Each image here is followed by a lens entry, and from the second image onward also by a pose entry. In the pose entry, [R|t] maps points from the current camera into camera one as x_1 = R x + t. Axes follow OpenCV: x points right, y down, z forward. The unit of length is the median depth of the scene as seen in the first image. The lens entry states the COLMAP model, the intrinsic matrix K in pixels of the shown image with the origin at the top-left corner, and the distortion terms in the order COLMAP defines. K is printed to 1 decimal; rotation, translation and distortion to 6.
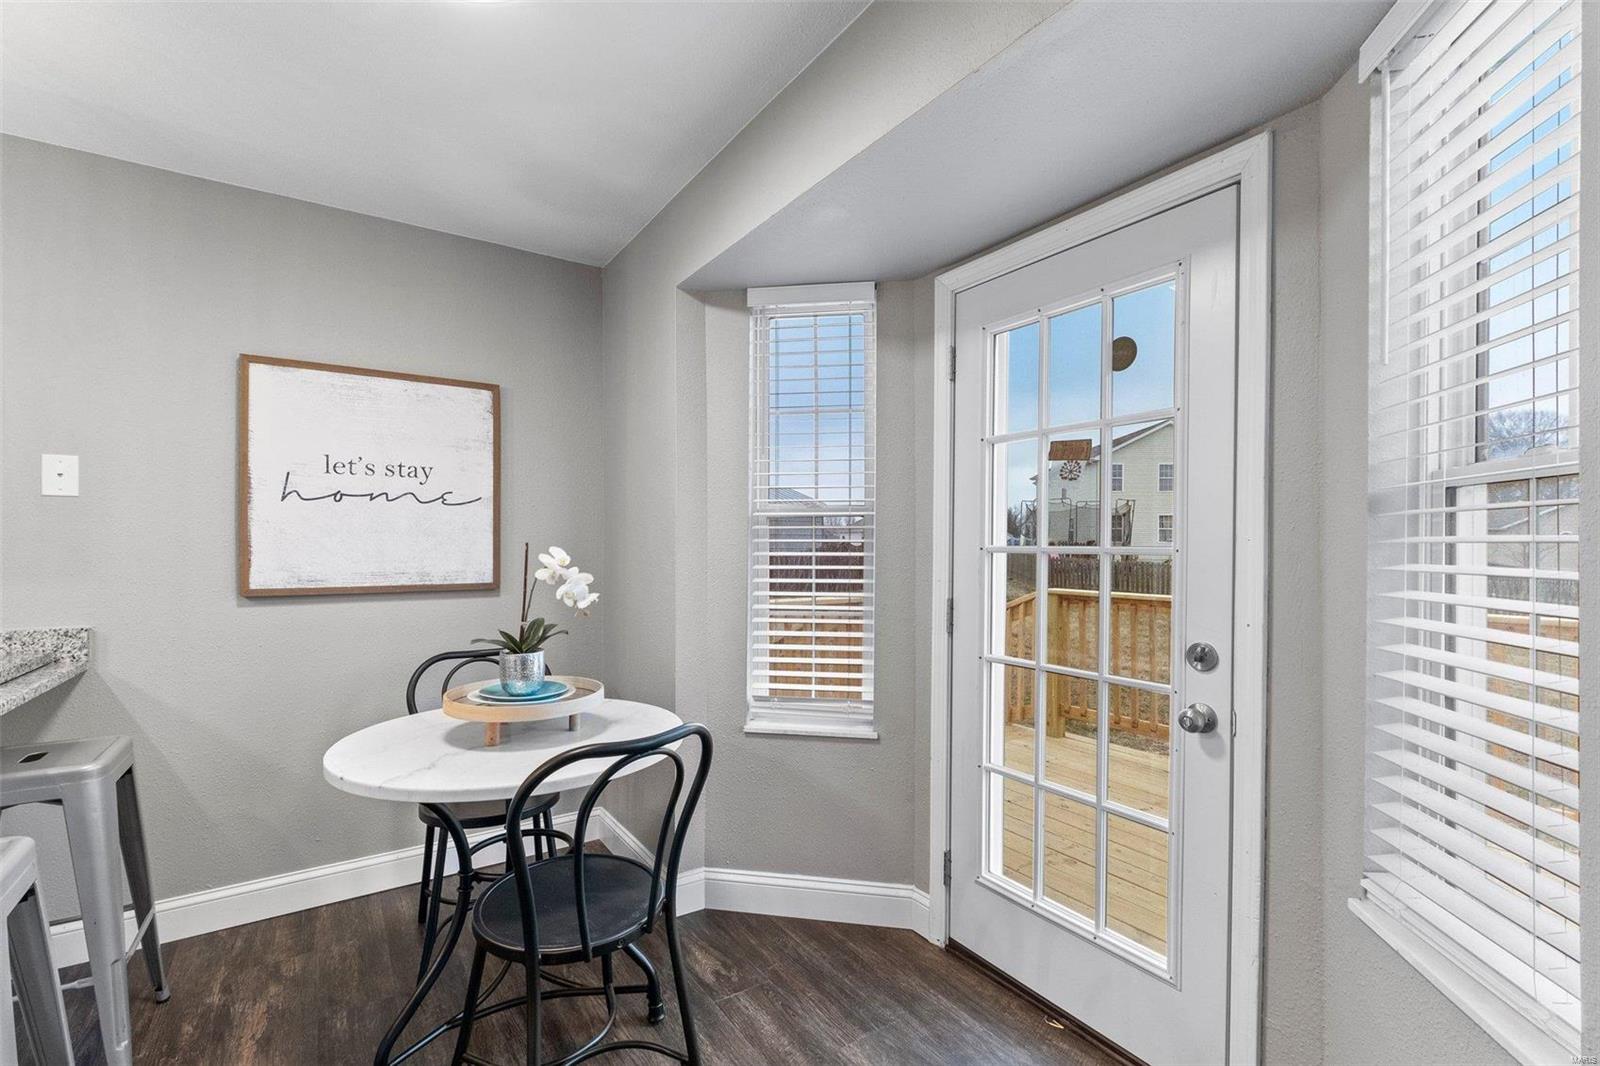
lens RADIAL K [[699.6, 0, 790.0], [0, 699.6, 548.2], [0, 0, 1]] dist [0.005231, 0.000617]
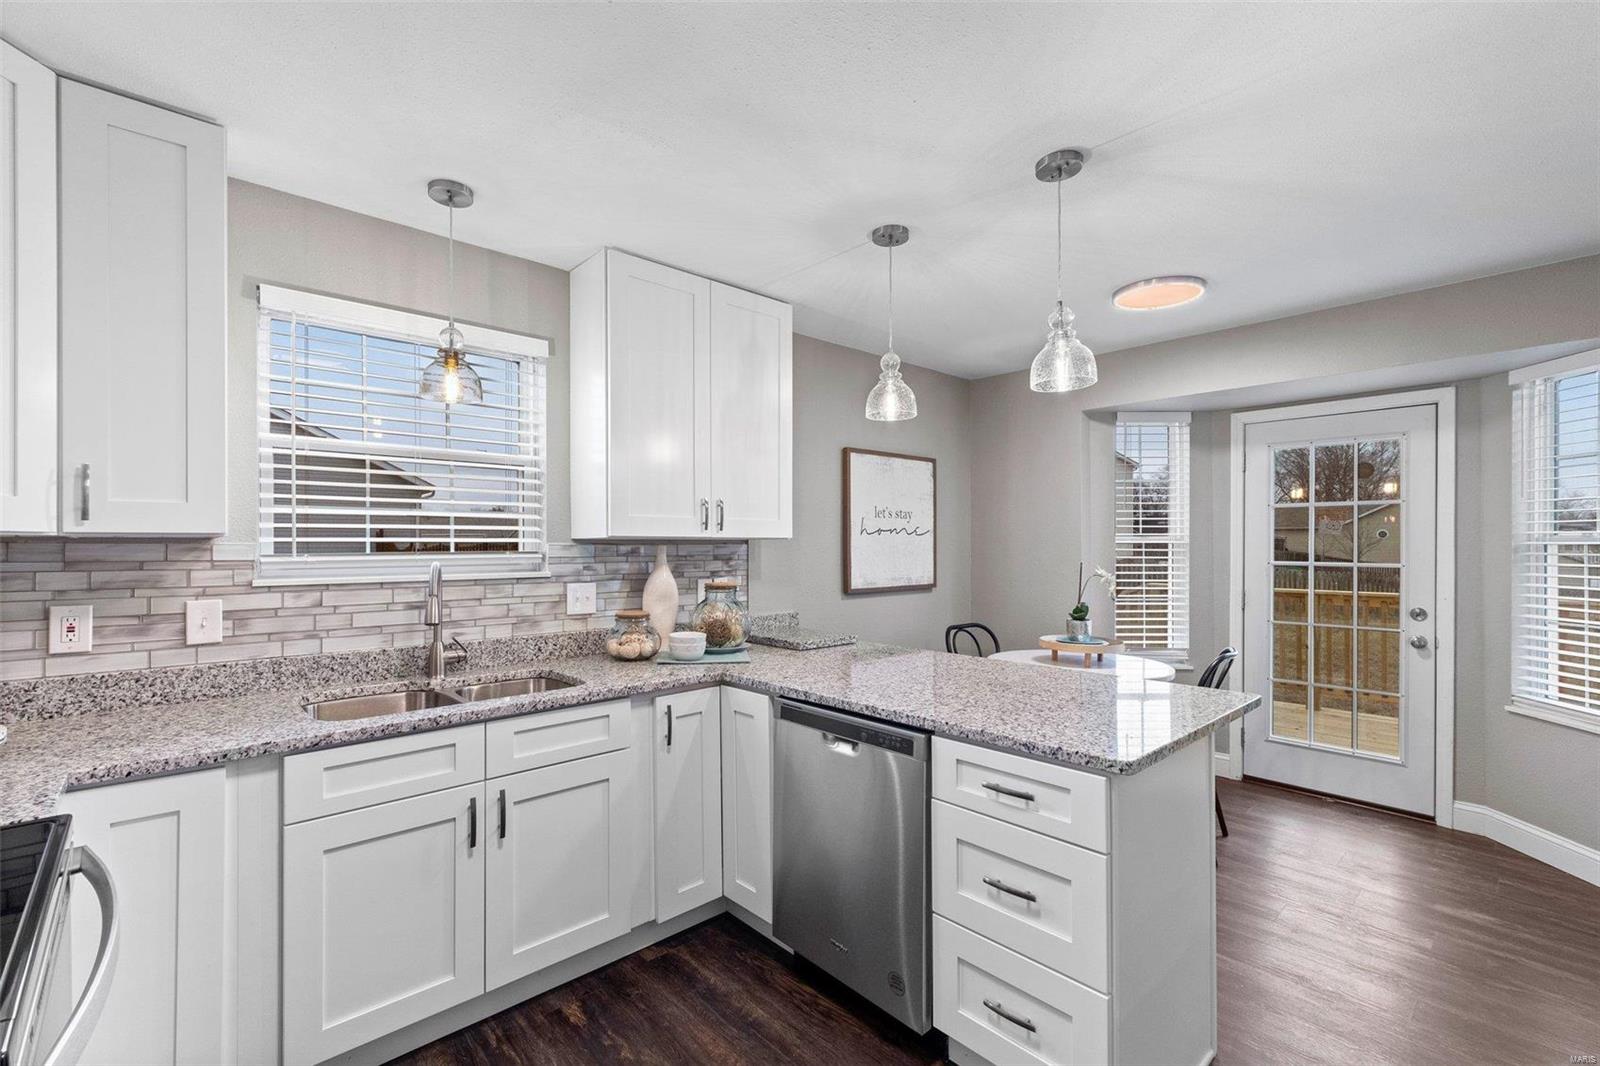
lens RADIAL K [[699.6, 0, 788.4], [0, 699.6, 540.7], [0, 0, 1]] dist [0.005231, 0.000617]
pose [[0.989521, -0.001428, 0.144381, -1.146497], [0.001812, 0.999995, -0.002533, -0.051248], [-0.144377, 0.002769, 0.989519, -0.613264]]
